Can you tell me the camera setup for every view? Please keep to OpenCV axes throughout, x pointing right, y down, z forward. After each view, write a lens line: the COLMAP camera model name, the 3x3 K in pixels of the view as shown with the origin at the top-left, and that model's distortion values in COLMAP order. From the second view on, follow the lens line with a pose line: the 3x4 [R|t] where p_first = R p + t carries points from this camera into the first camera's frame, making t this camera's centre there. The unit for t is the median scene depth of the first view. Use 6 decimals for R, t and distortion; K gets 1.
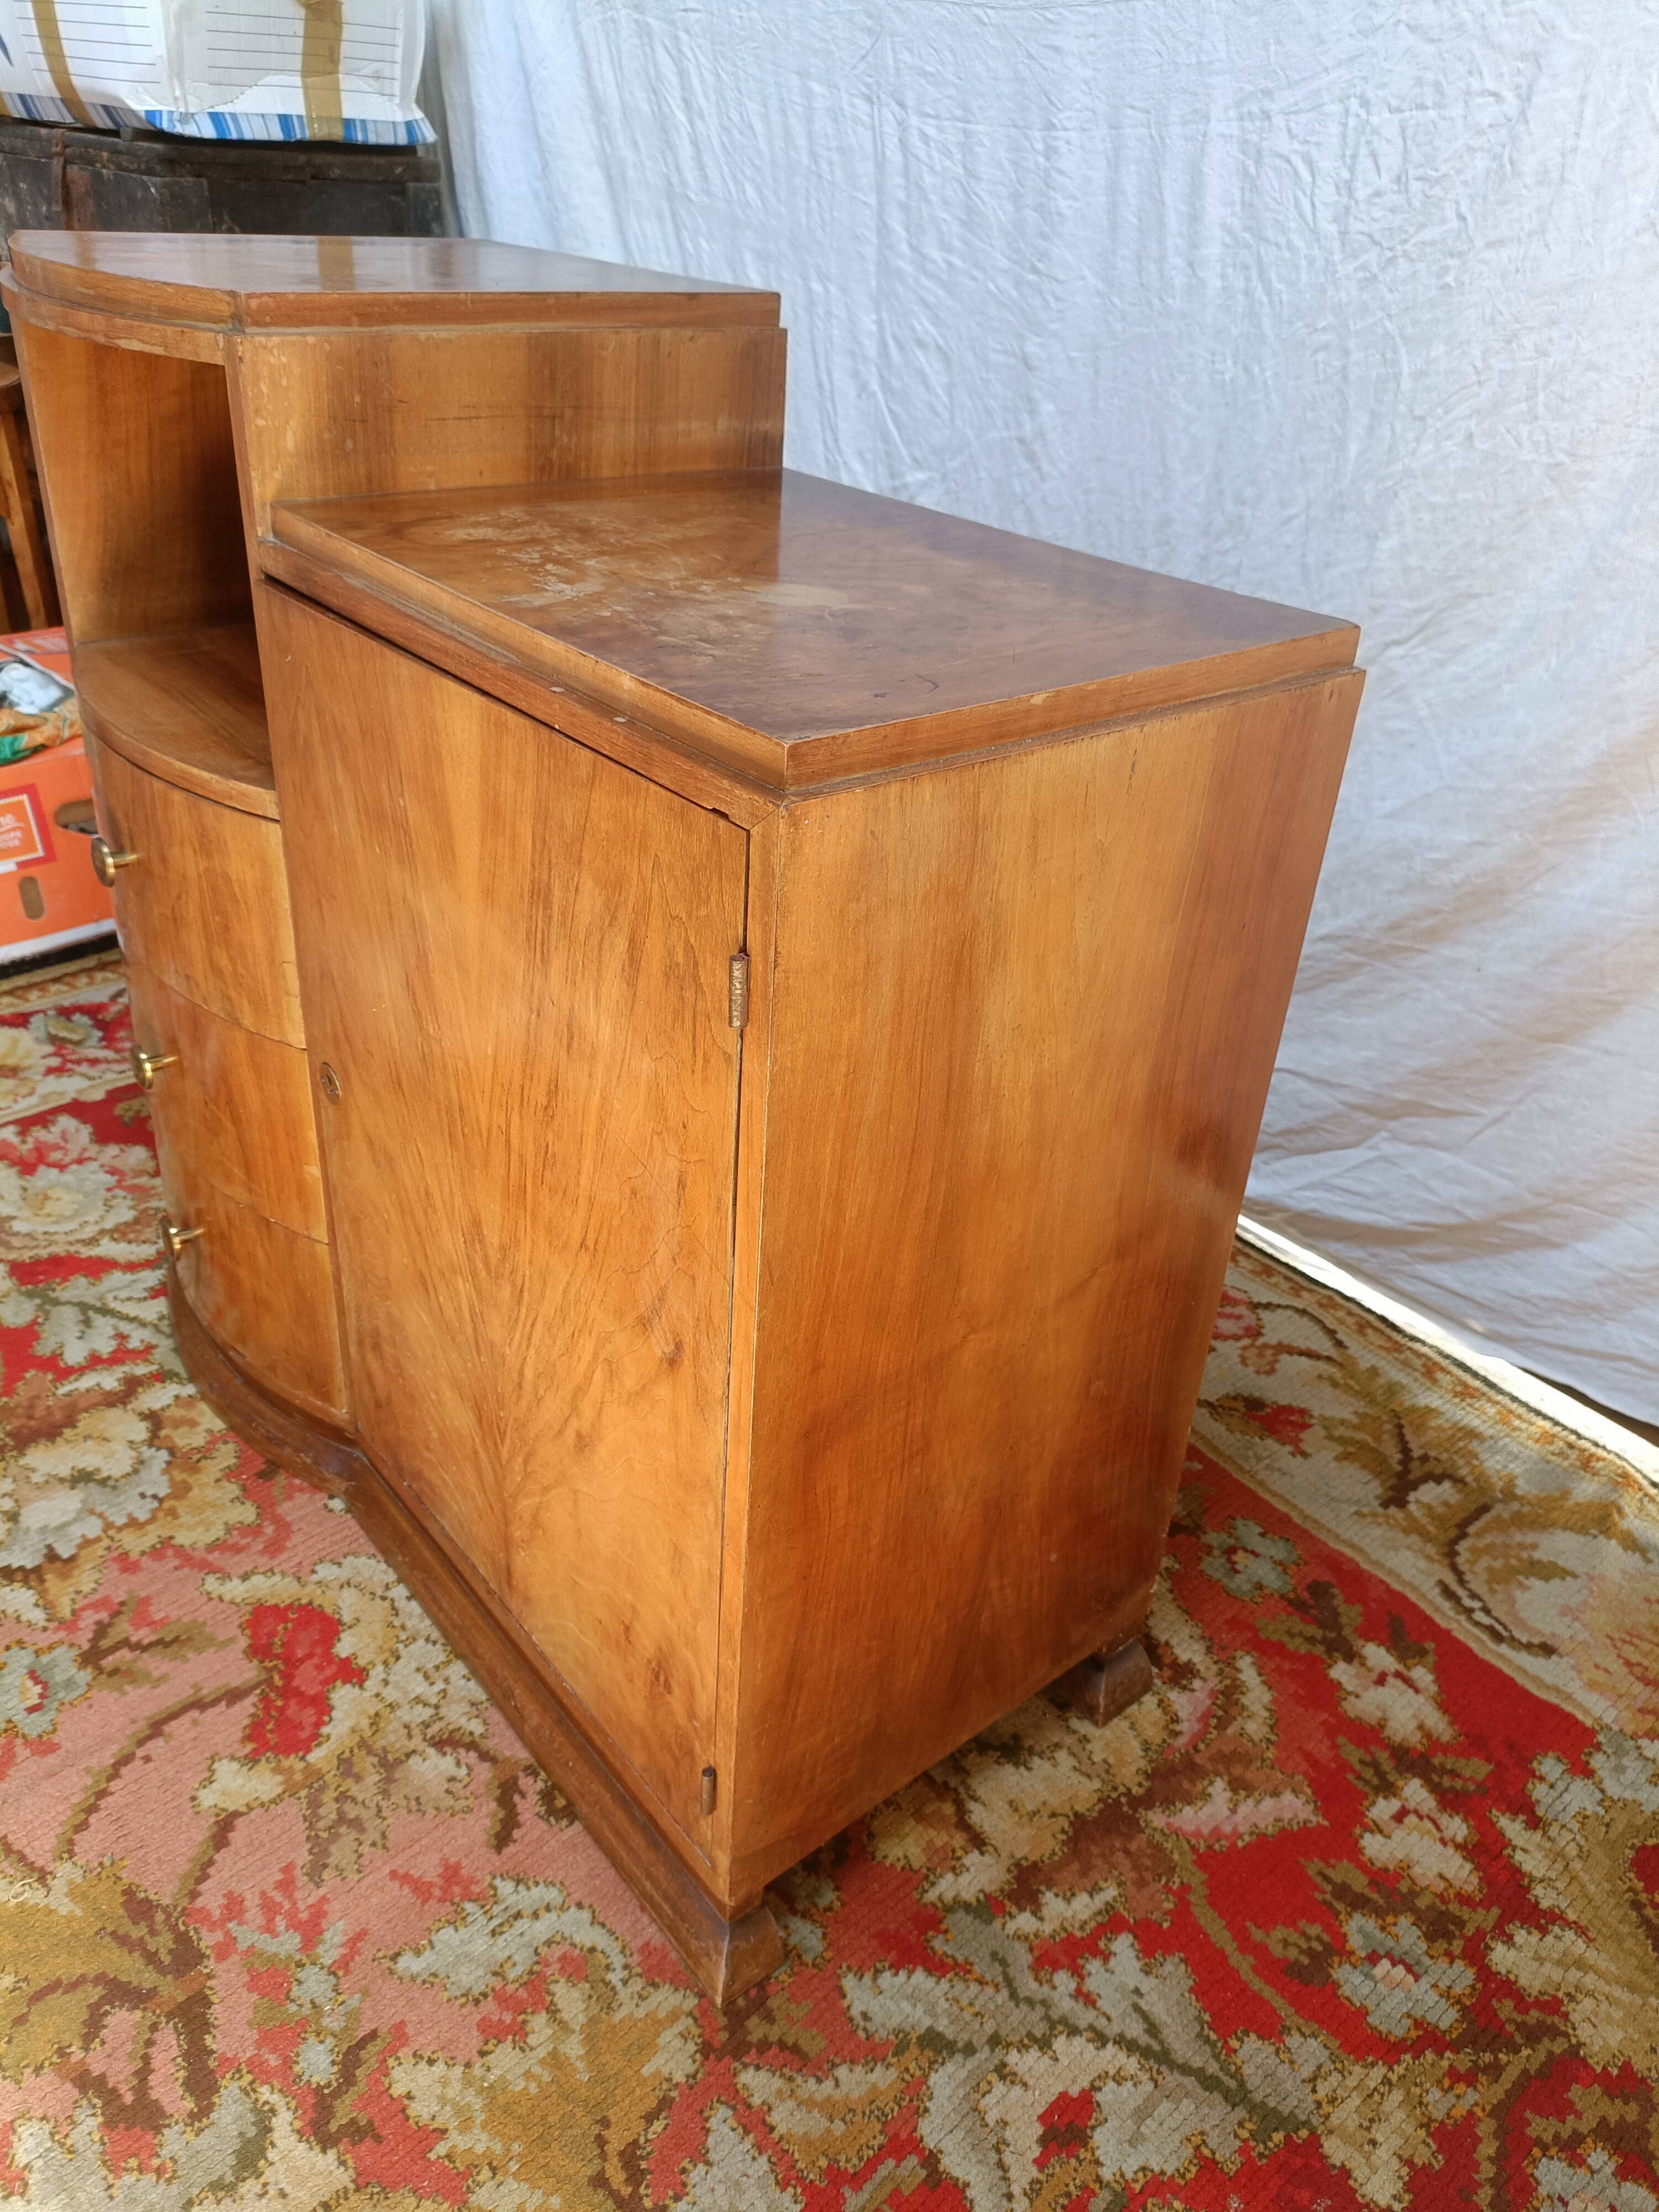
lens RADIAL K [[1633.9, 0, 816.8], [0, 1633.9, 1105.1], [0, 0, 1]] dist [0.033382, -0.034220]
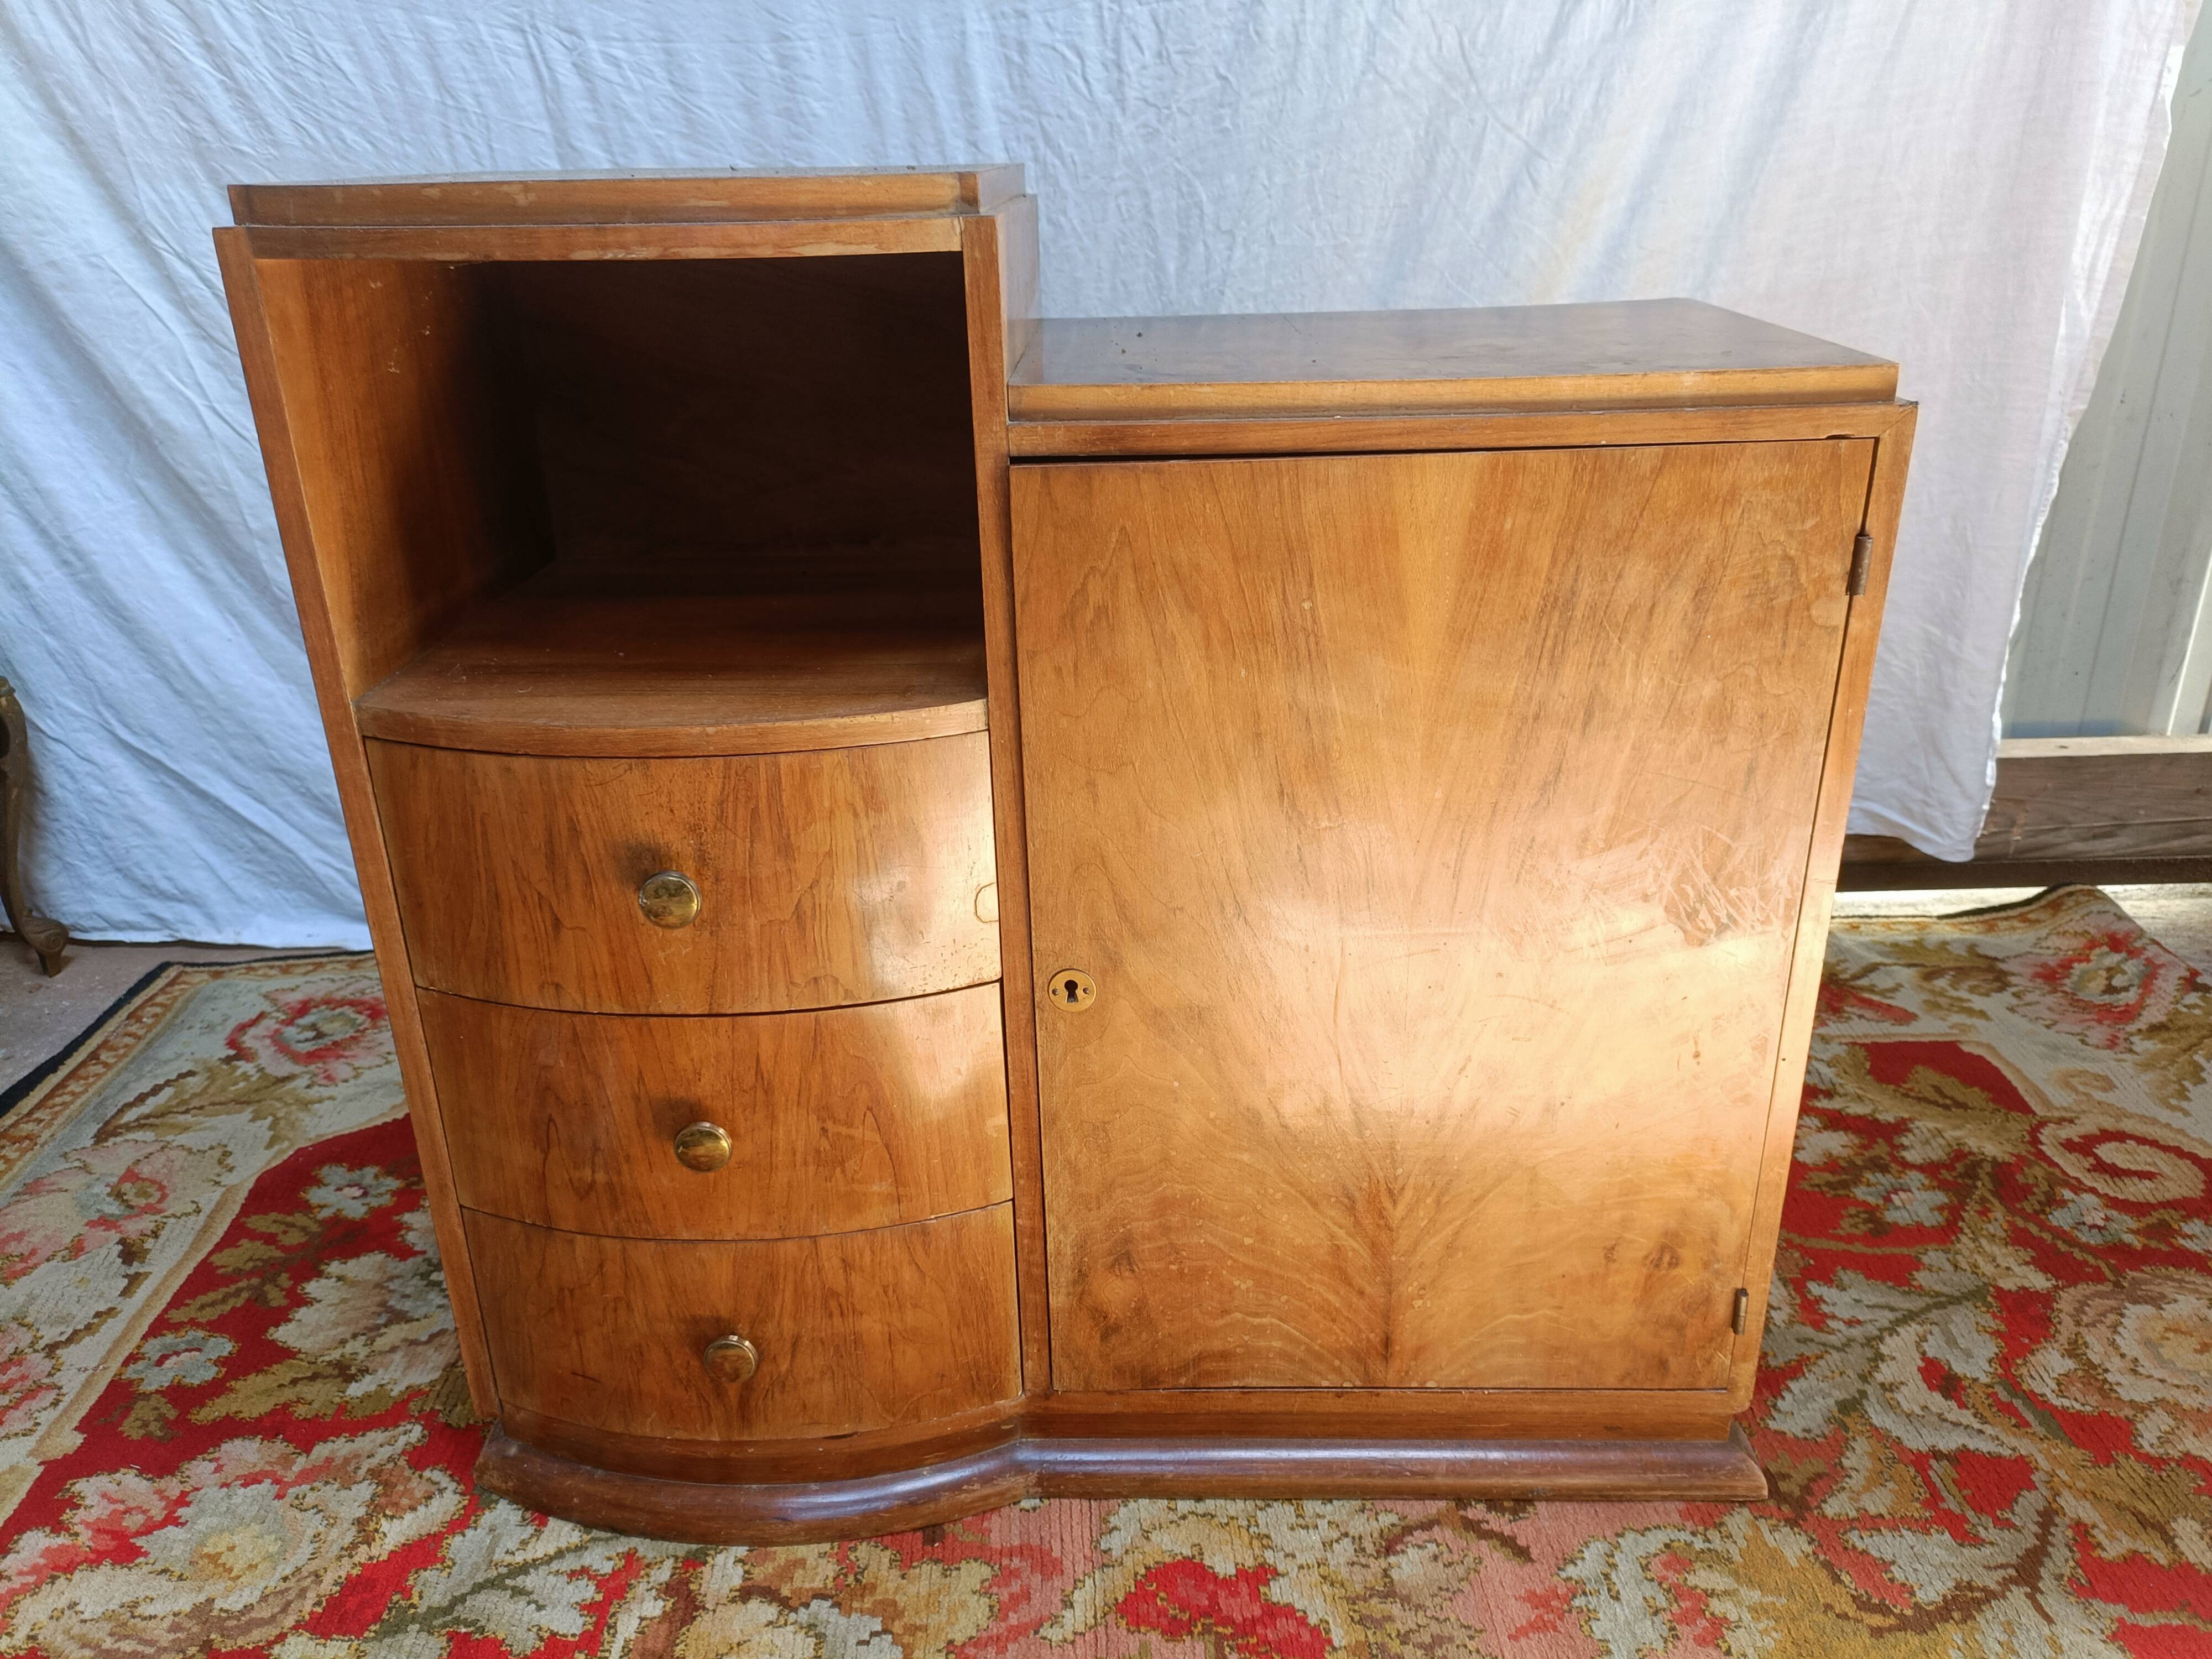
lens RADIAL K [[1633.9, 0, 1112.6], [0, 1633.9, 839.2], [0, 0, 1]] dist [0.033382, -0.034220]
pose [[0.643825, -0.368280, 0.670715, -0.852366], [0.440286, 0.895209, 0.068913, -0.138326], [-0.625809, 0.250939, 0.738507, 0.267253]]
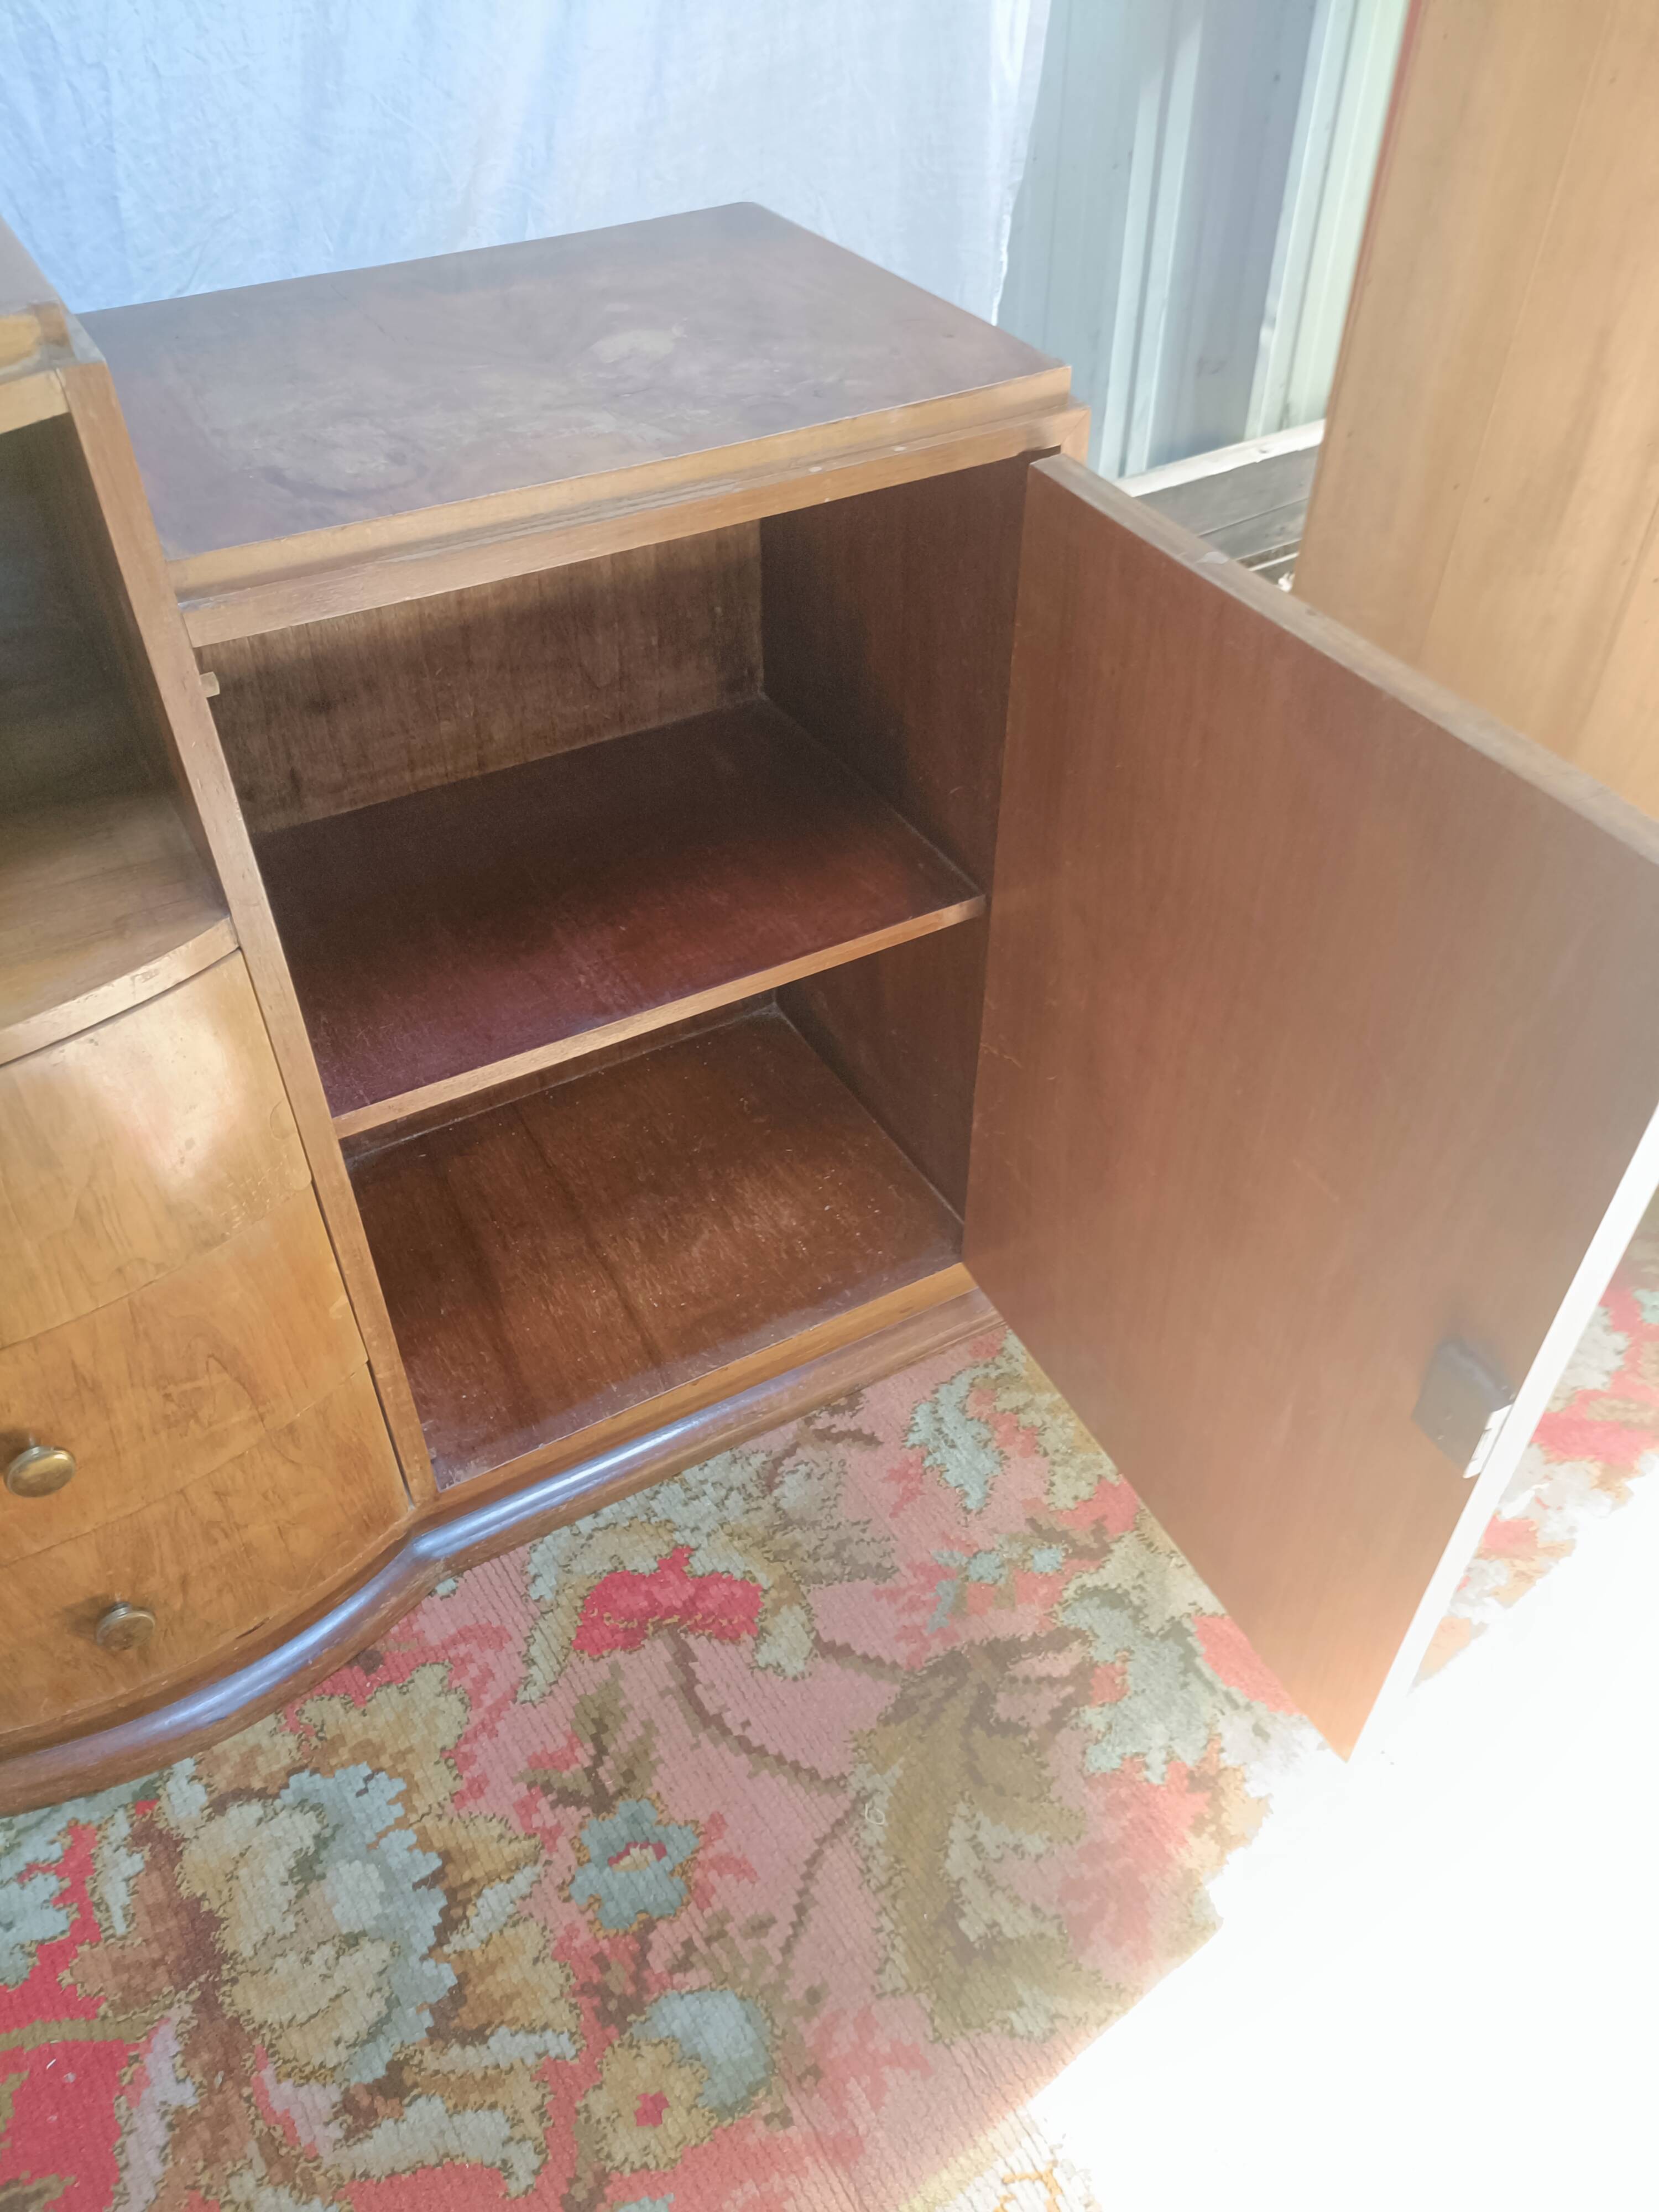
lens RADIAL K [[1633.9, 0, 826.5], [0, 1633.9, 1106.6], [0, 0, 1]] dist [0.033382, -0.034220]
pose [[0.167745, -0.714524, 0.679203, -0.805519], [0.516277, 0.650604, 0.556931, -0.386562], [-0.839833, 0.257235, 0.478028, 0.370313]]
